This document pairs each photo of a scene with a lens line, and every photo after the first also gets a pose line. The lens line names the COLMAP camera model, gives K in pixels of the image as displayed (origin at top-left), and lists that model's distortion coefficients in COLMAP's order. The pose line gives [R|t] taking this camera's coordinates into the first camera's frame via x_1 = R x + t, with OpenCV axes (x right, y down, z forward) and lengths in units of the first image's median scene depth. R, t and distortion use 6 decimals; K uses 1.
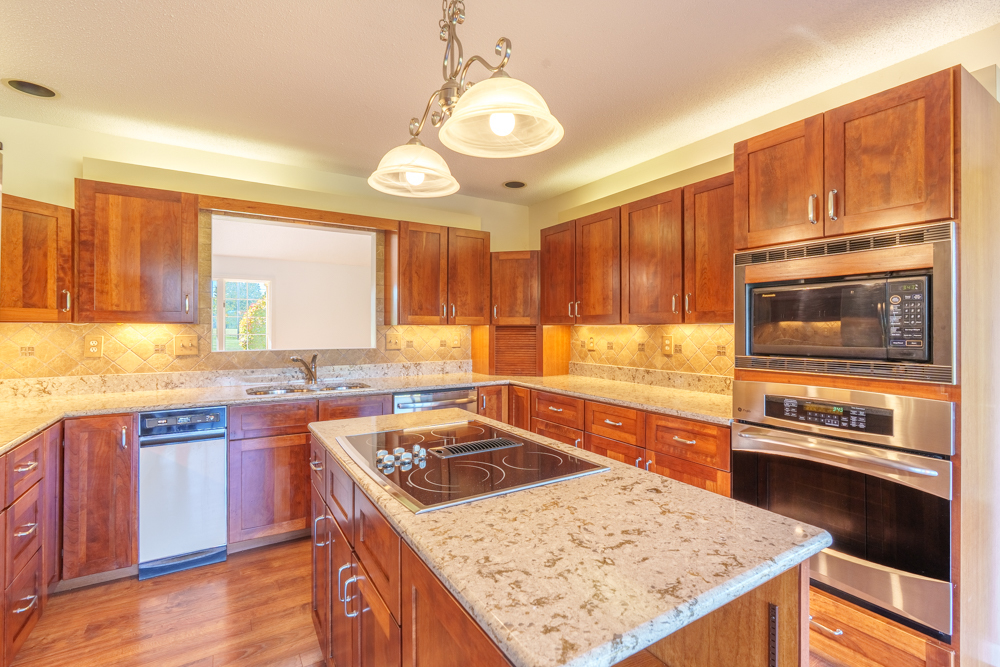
lens RADIAL K [[443.6, 0, 498.5], [0, 443.6, 327.3], [0, 0, 1]] dist [-0.007535, 0.002730]
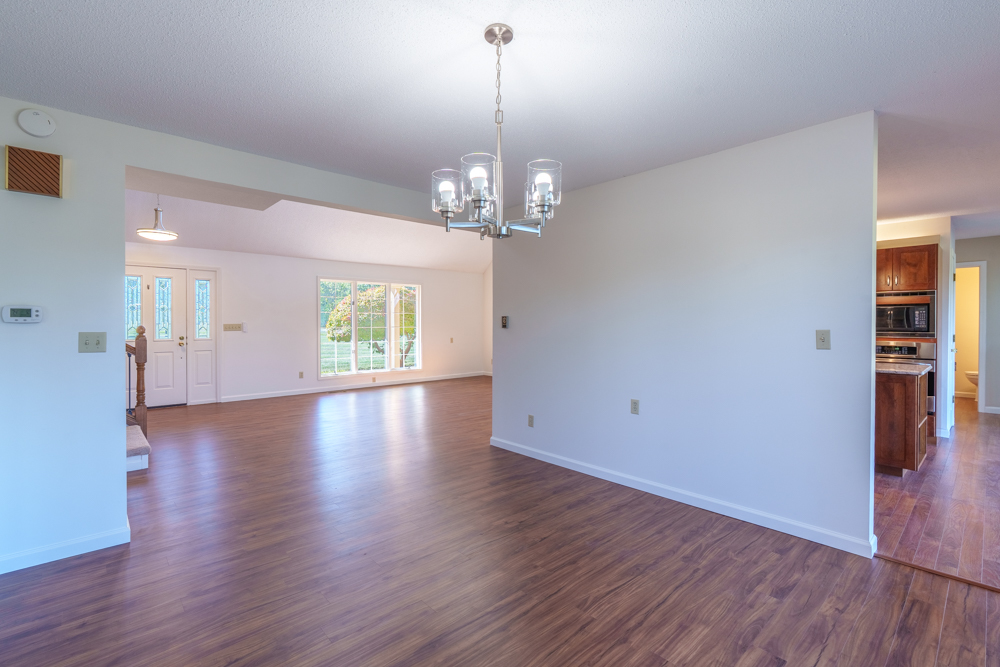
lens RADIAL K [[443.6, 0, 506.1], [0, 443.6, 328.6], [0, 0, 1]] dist [-0.007535, 0.002730]
pose [[0.979945, 0.000027, 0.199269, -1.622434], [-0.002370, 0.999931, 0.011522, 0.014166], [-0.199255, -0.011763, 0.979877, -0.938804]]
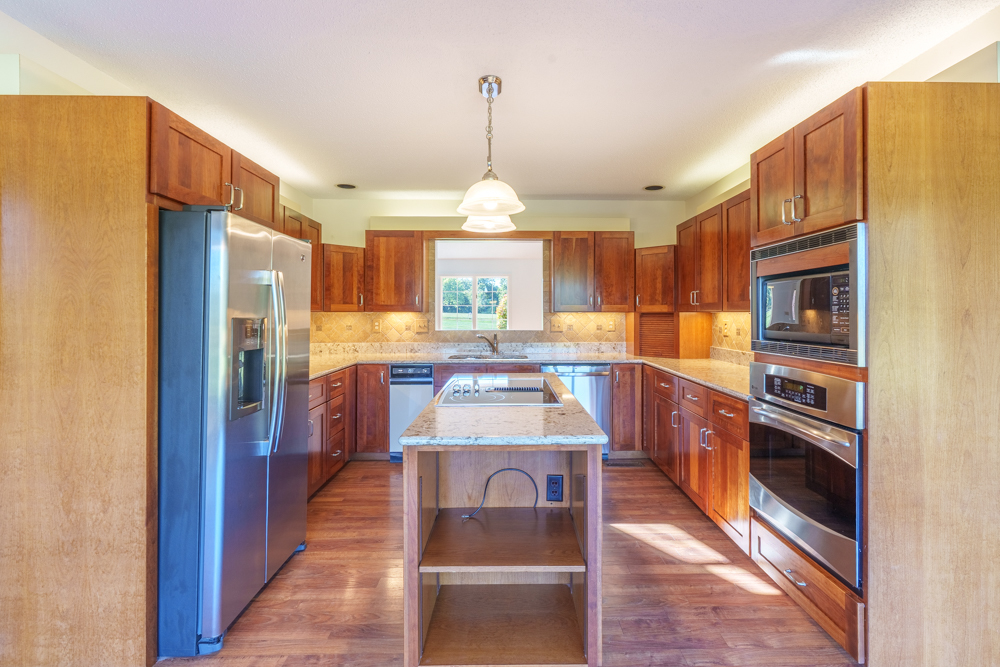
lens RADIAL K [[443.6, 0, 513.8], [0, 443.6, 312.4], [0, 0, 1]] dist [-0.007535, 0.002730]
pose [[0.861947, -0.002018, -0.506995, 0.474579], [0.001573, 0.999998, -0.001306, -0.005431], [0.506997, 0.000329, 0.861948, -0.240112]]
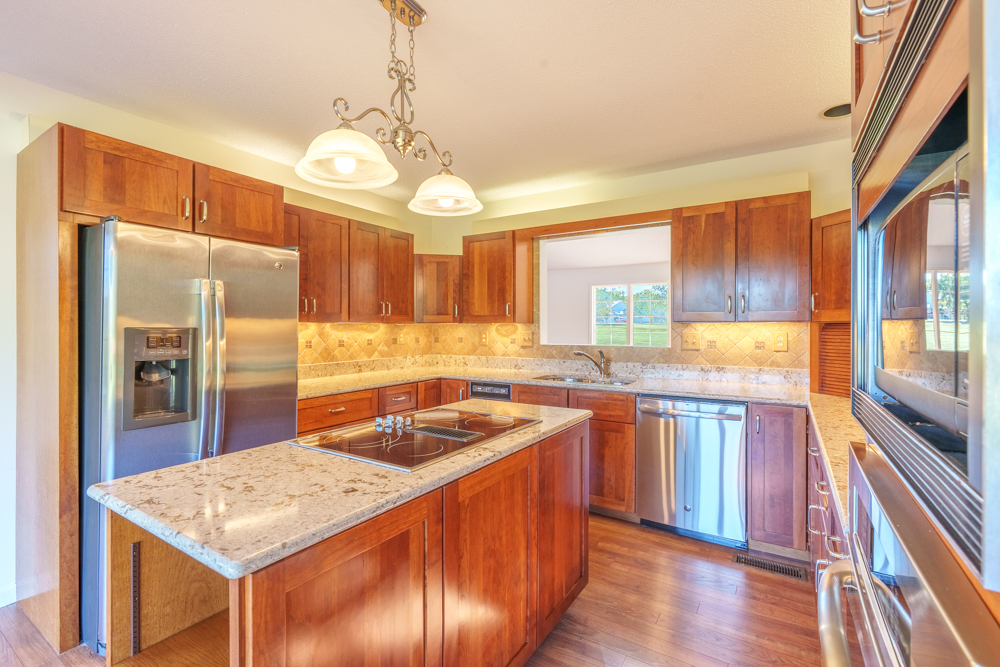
lens RADIAL K [[443.6, 0, 499.0], [0, 443.6, 326.5], [0, 0, 1]] dist [-0.007535, 0.002730]
pose [[0.446849, -0.001142, -0.894609, 0.631324], [0.002588, 0.999997, 0.000016, 0.002180], [0.894606, -0.002322, 0.446851, 0.390760]]
